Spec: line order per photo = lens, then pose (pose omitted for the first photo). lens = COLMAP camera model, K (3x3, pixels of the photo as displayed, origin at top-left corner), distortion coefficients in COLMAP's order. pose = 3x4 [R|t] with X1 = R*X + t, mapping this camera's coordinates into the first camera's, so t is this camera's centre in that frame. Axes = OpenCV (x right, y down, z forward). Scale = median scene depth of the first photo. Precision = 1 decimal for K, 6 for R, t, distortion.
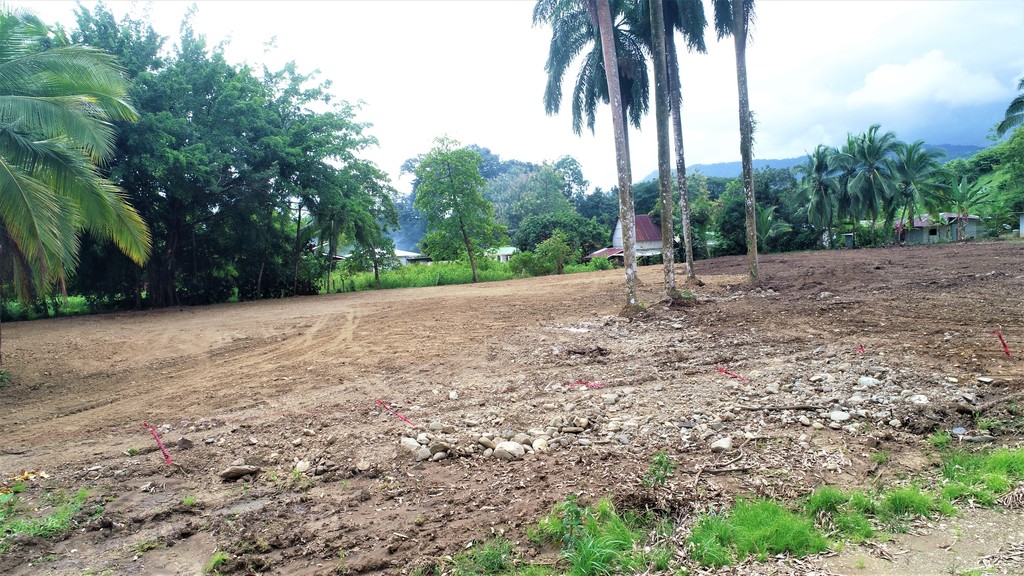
lens RADIAL K [[697.3, 0, 511.3], [0, 697.3, 295.4], [0, 0, 1]] dist [-0.001680, 0.000709]
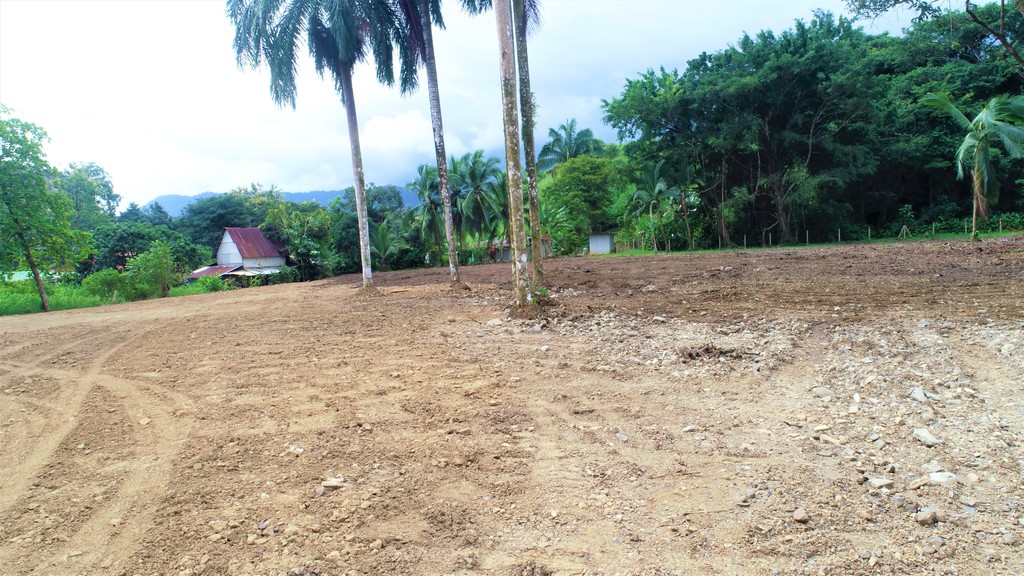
lens RADIAL K [[697.3, 0, 511.3], [0, 697.3, 295.4], [0, 0, 1]] dist [-0.001680, 0.000709]
pose [[0.785357, -0.025345, 0.618524, -0.098024], [0.053032, 0.998243, -0.026433, 0.007879], [-0.616767, 0.053561, 0.785321, 0.134299]]
